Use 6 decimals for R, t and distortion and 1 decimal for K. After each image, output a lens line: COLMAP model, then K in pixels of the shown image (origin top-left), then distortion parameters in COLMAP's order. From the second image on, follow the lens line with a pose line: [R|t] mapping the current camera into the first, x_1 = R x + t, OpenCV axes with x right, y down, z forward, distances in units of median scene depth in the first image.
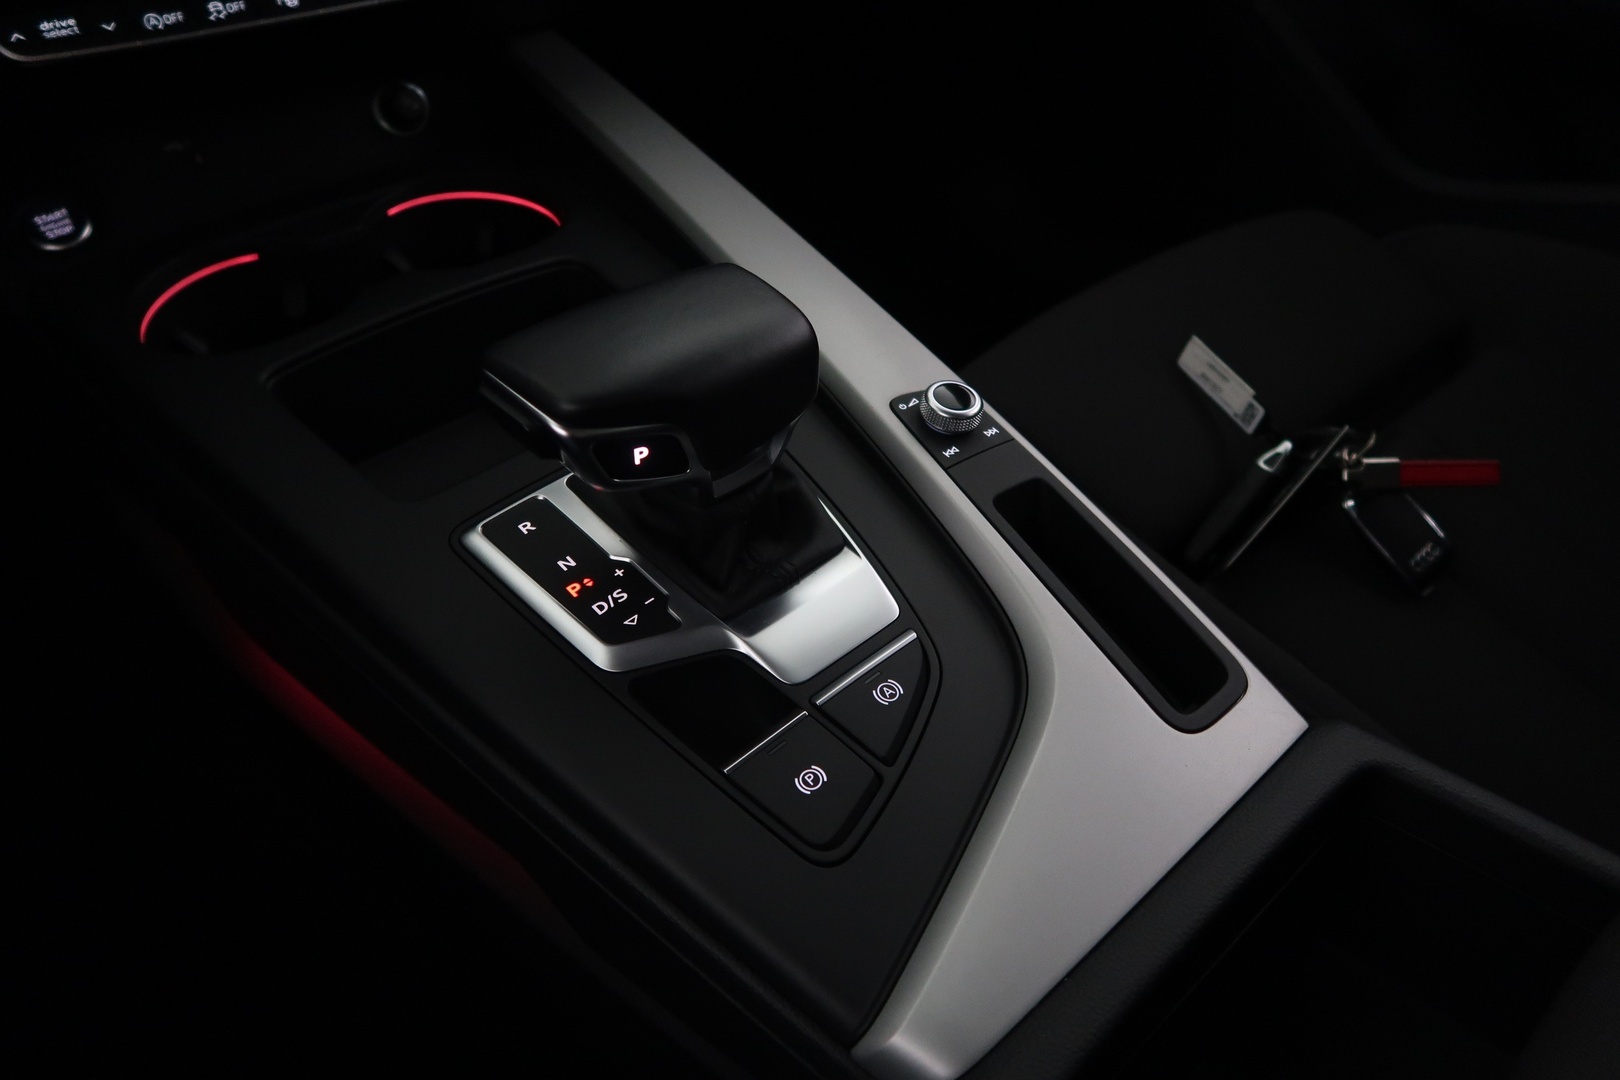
lens RADIAL K [[1145.0, 0, 810.0], [0, 1145.0, 540.0], [0, 0, 1]] dist [-0.017419, 0.005867]
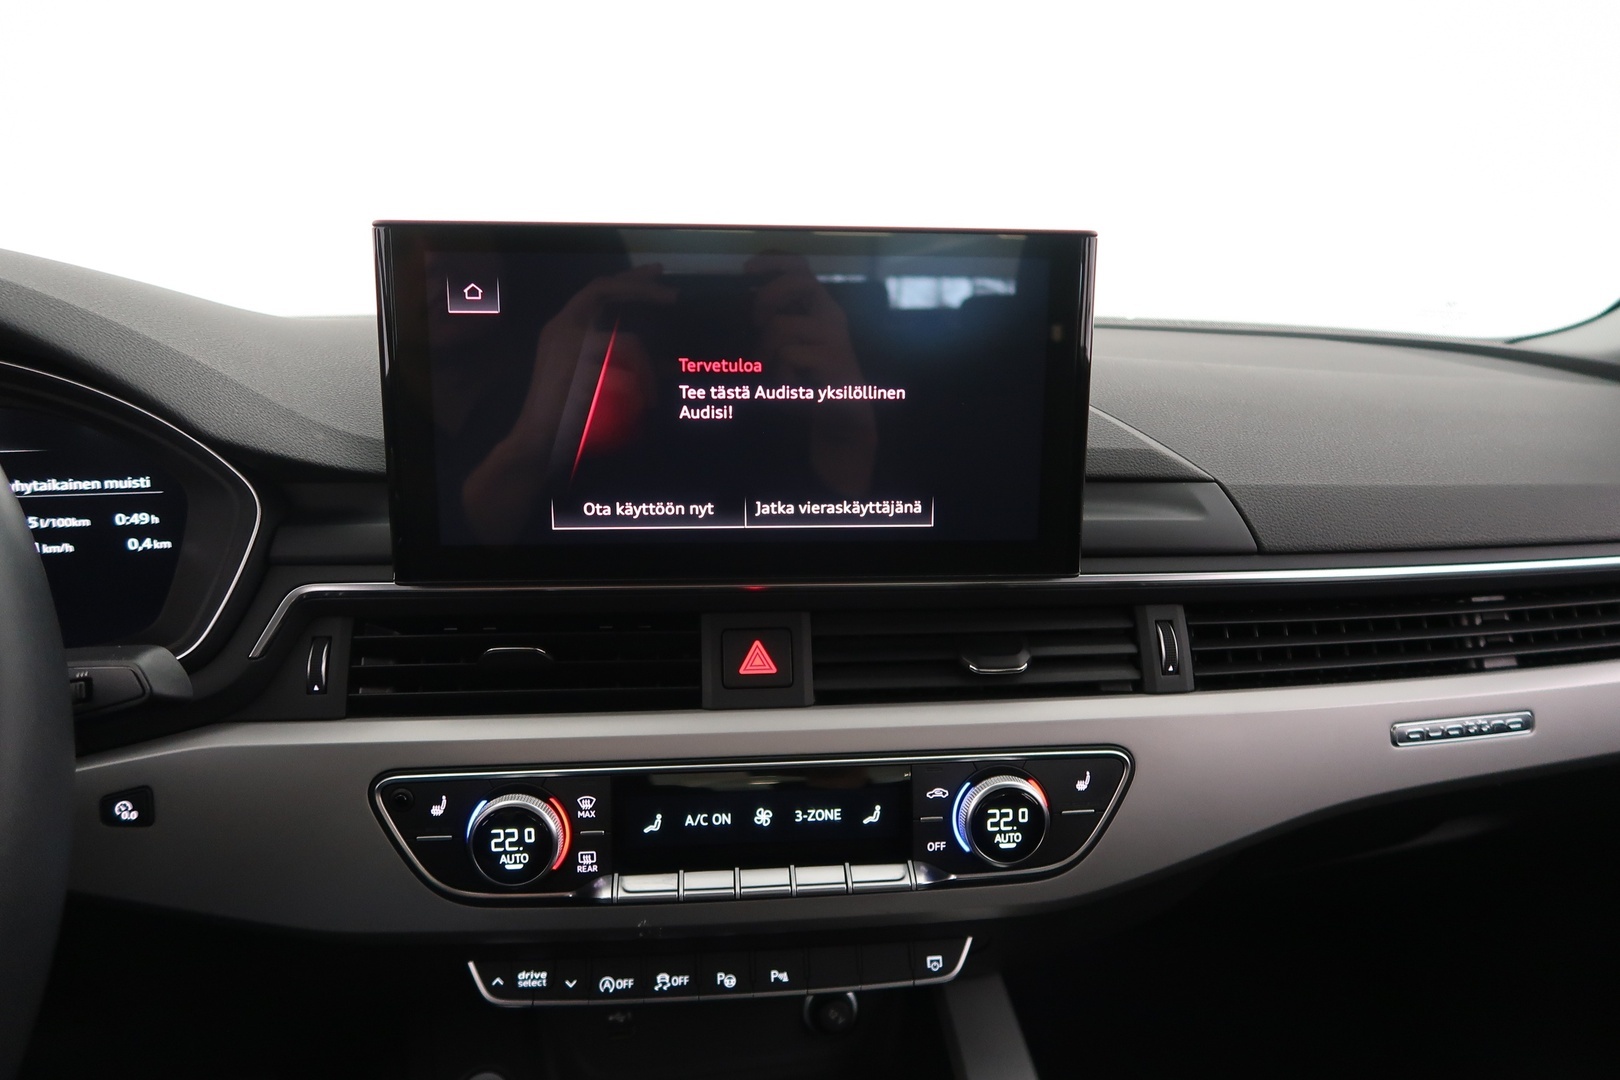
lens RADIAL K [[1145.0, 0, 810.0], [0, 1145.0, 540.0], [0, 0, 1]] dist [-0.017419, 0.005867]
pose [[0.871620, 0.152969, -0.465703, 0.044812], [-0.331555, 0.883741, -0.330262, -0.538084], [0.361041, 0.442269, 0.821004, -0.031550]]
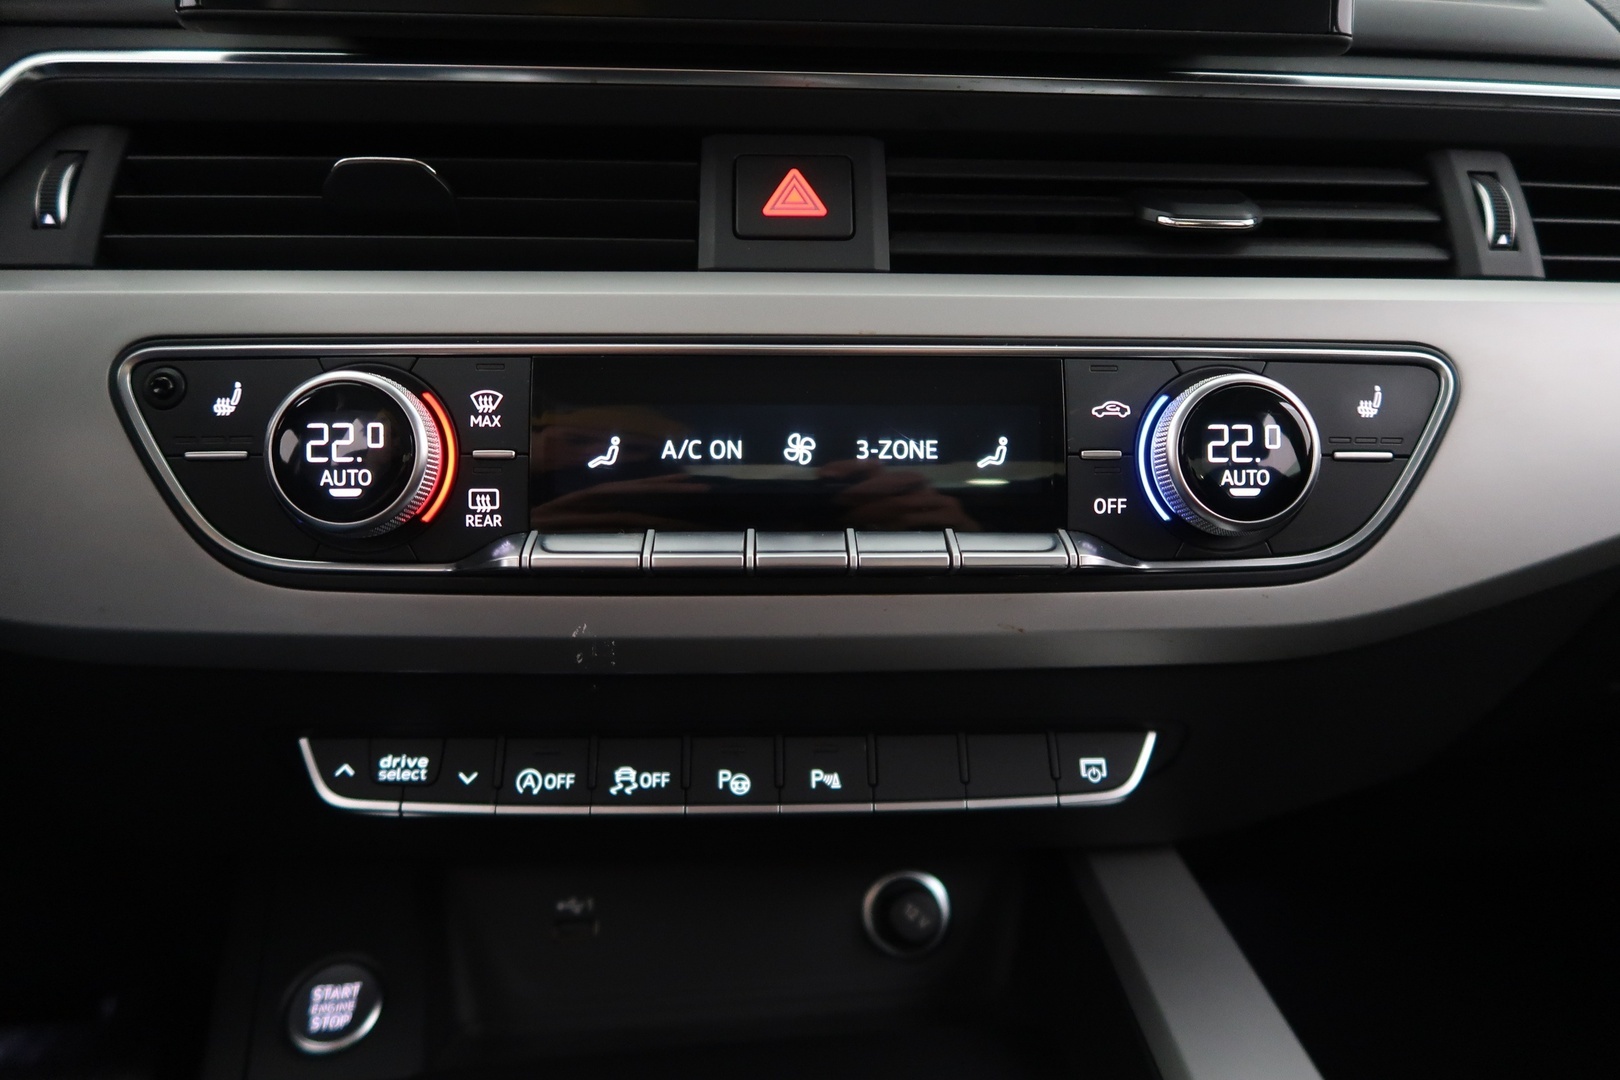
lens RADIAL K [[1145.0, 0, 810.0], [0, 1145.0, 540.0], [0, 0, 1]] dist [-0.017419, 0.005867]
pose [[0.845064, 0.117008, -0.521705, -0.122607], [-0.359702, 0.846344, -0.392832, -0.375600], [0.395578, 0.519626, 0.757302, 0.502795]]
